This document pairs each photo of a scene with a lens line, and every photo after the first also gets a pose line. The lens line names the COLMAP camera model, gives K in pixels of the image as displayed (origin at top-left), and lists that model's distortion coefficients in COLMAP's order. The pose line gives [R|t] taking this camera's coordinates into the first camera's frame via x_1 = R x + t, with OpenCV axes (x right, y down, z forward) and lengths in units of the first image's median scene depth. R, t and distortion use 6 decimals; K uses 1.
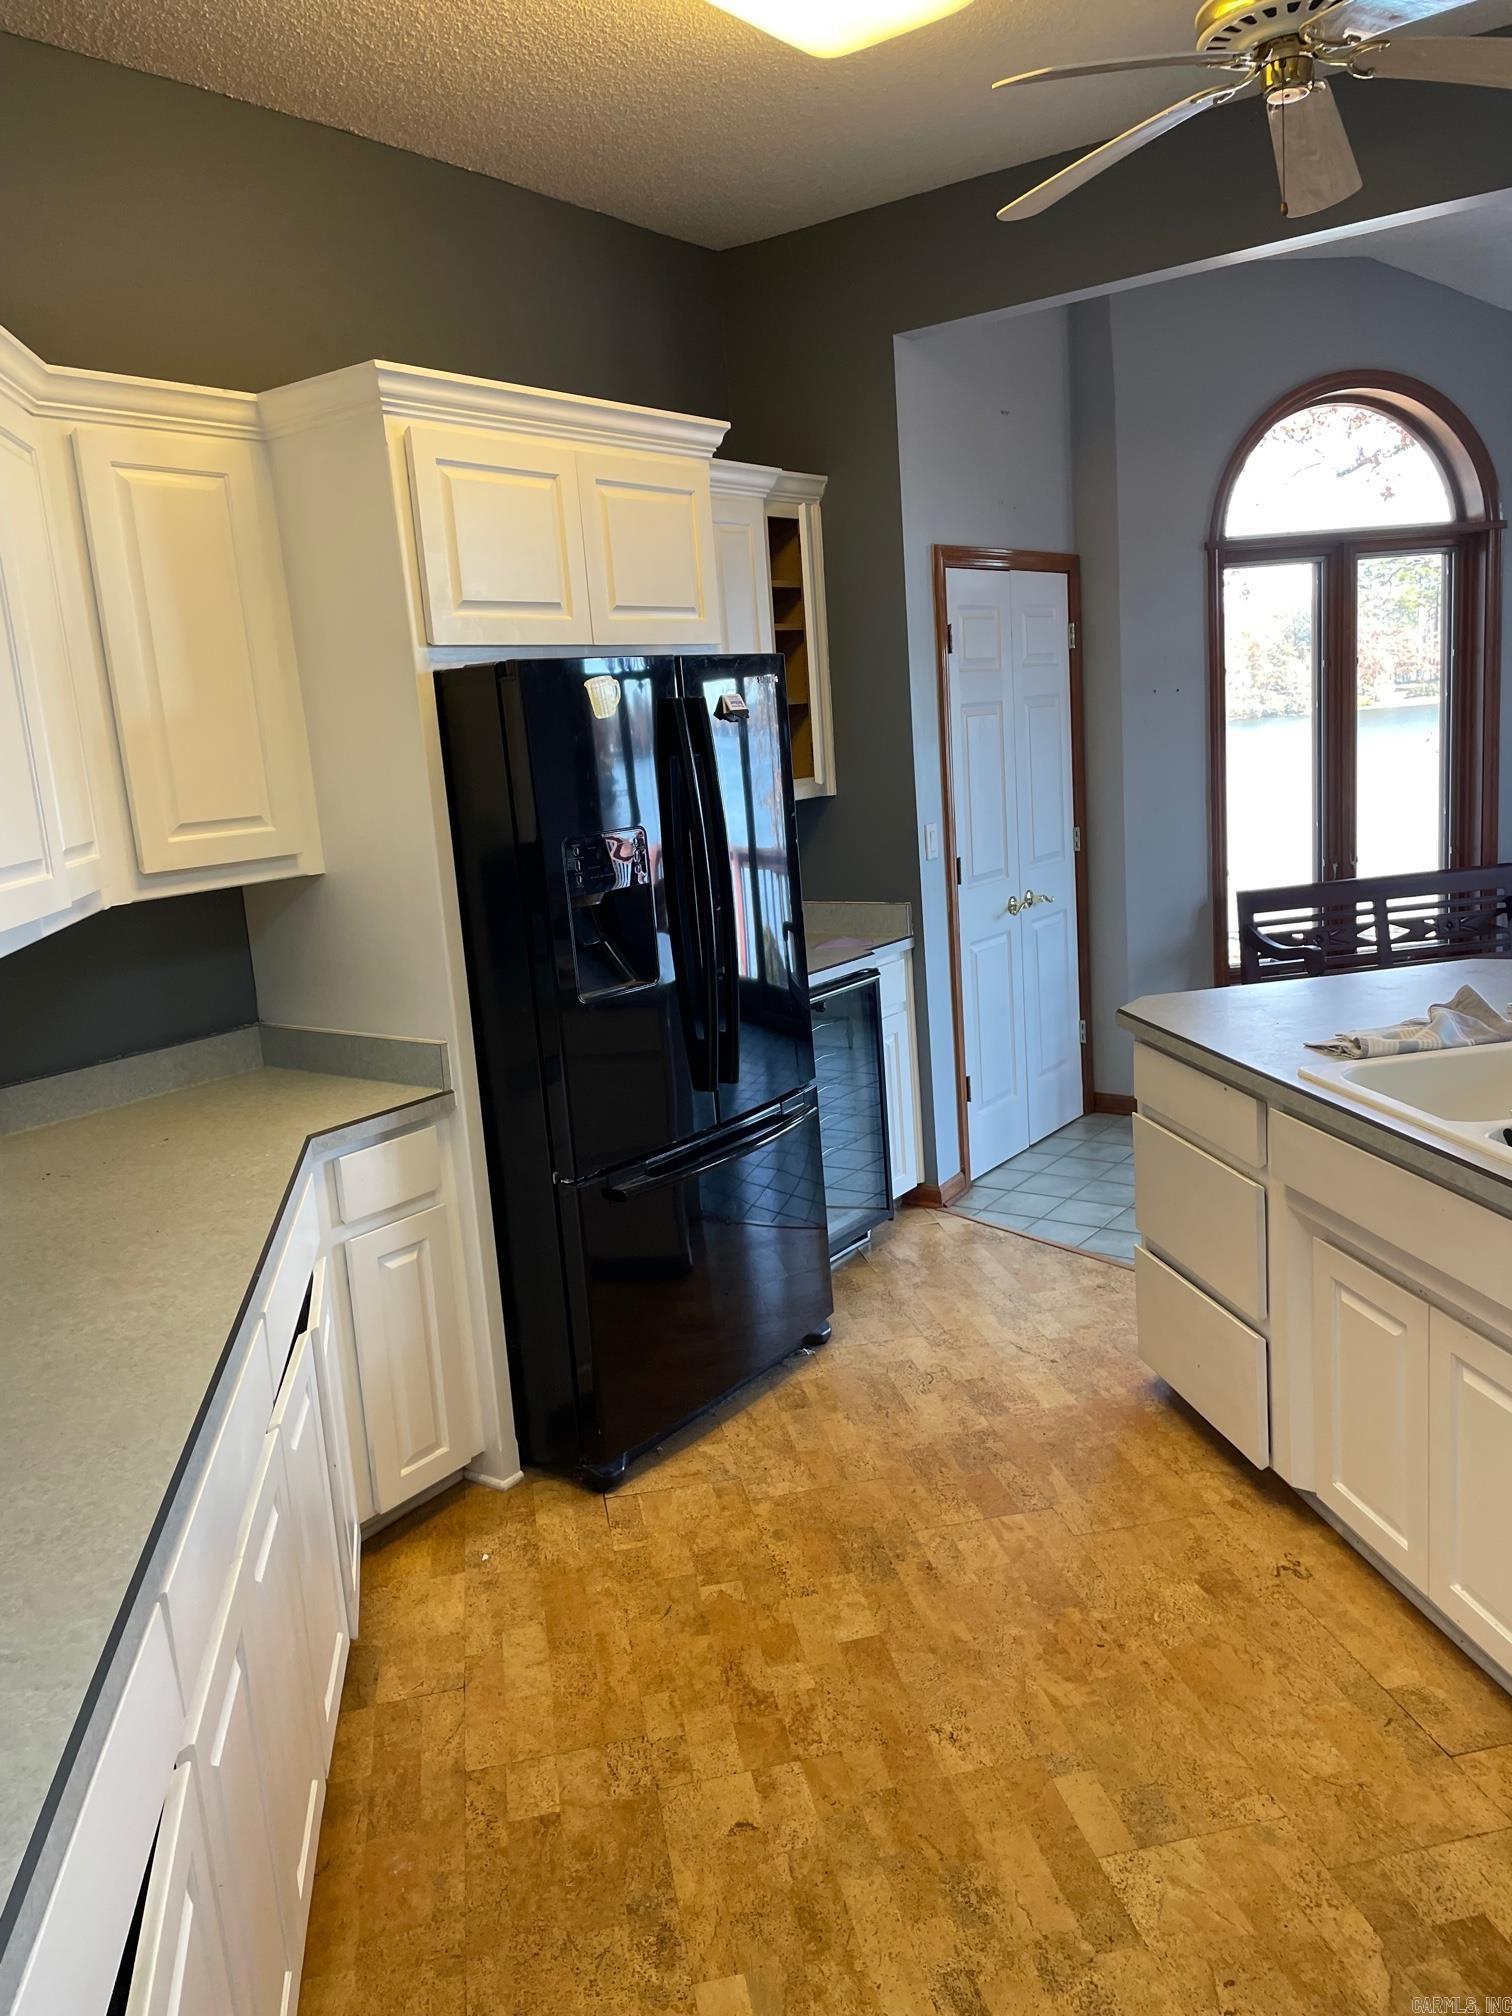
lens RADIAL K [[1519.4, 0, 750.0], [0, 1519.4, 1005.8], [0, 0, 1]] dist [0.081302, -0.105097]
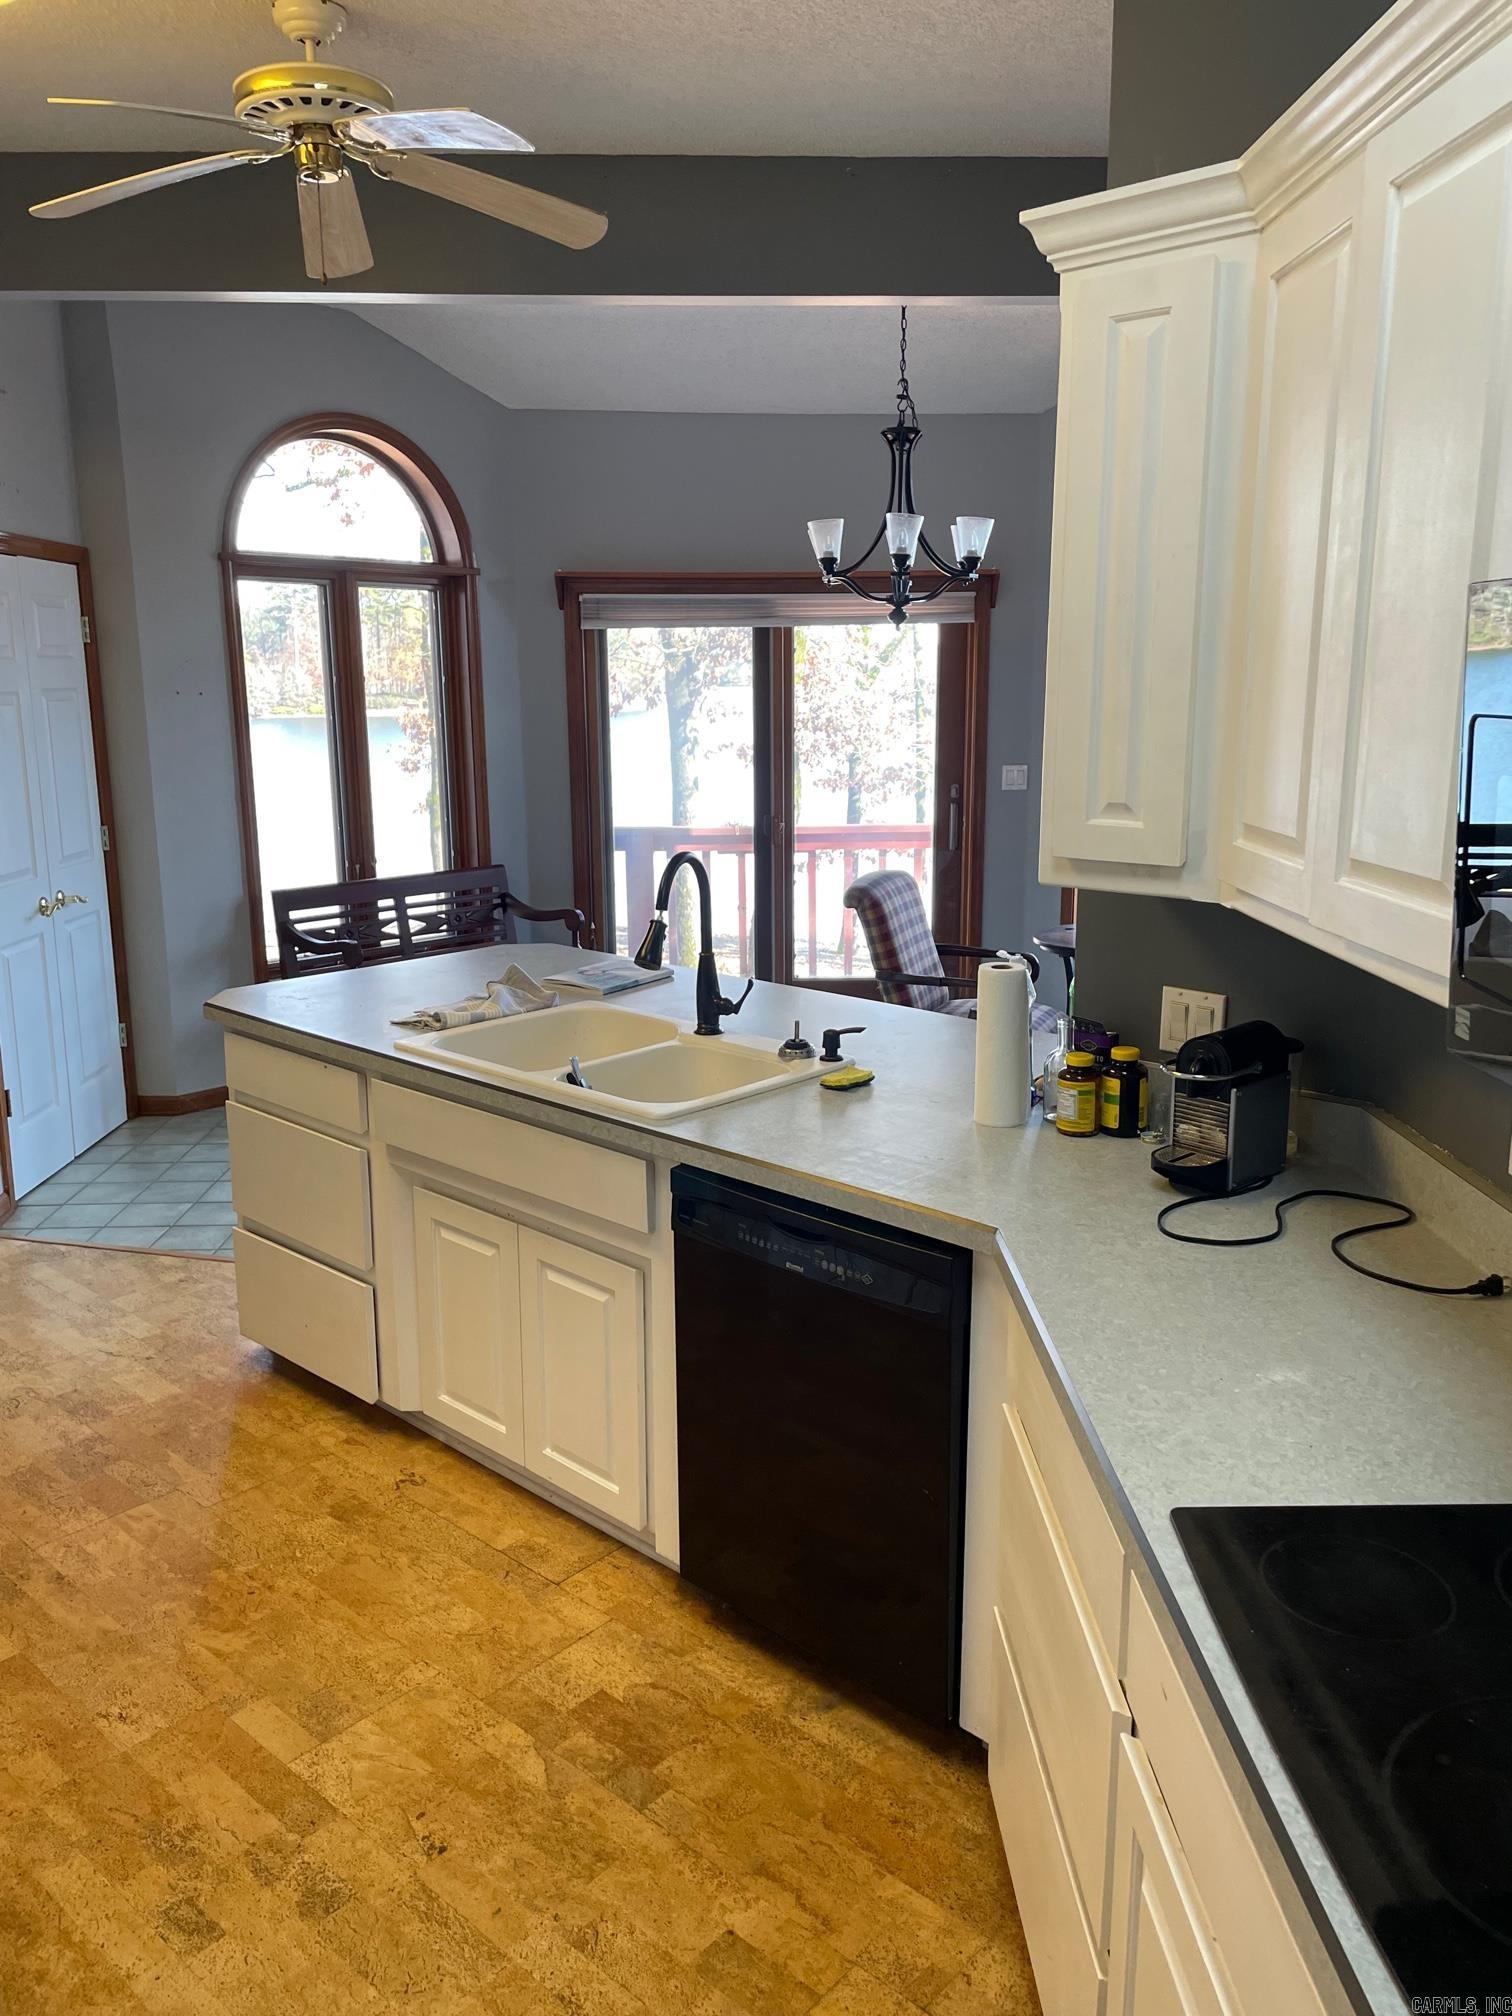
lens RADIAL K [[1519.4, 0, 767.8], [0, 1519.4, 997.5], [0, 0, 1]] dist [0.081302, -0.105097]
pose [[0.793583, -0.054466, 0.606020, -0.102719], [0.058592, 0.998198, 0.012986, 0.009087], [-0.605635, 0.025202, 0.795344, -0.071400]]
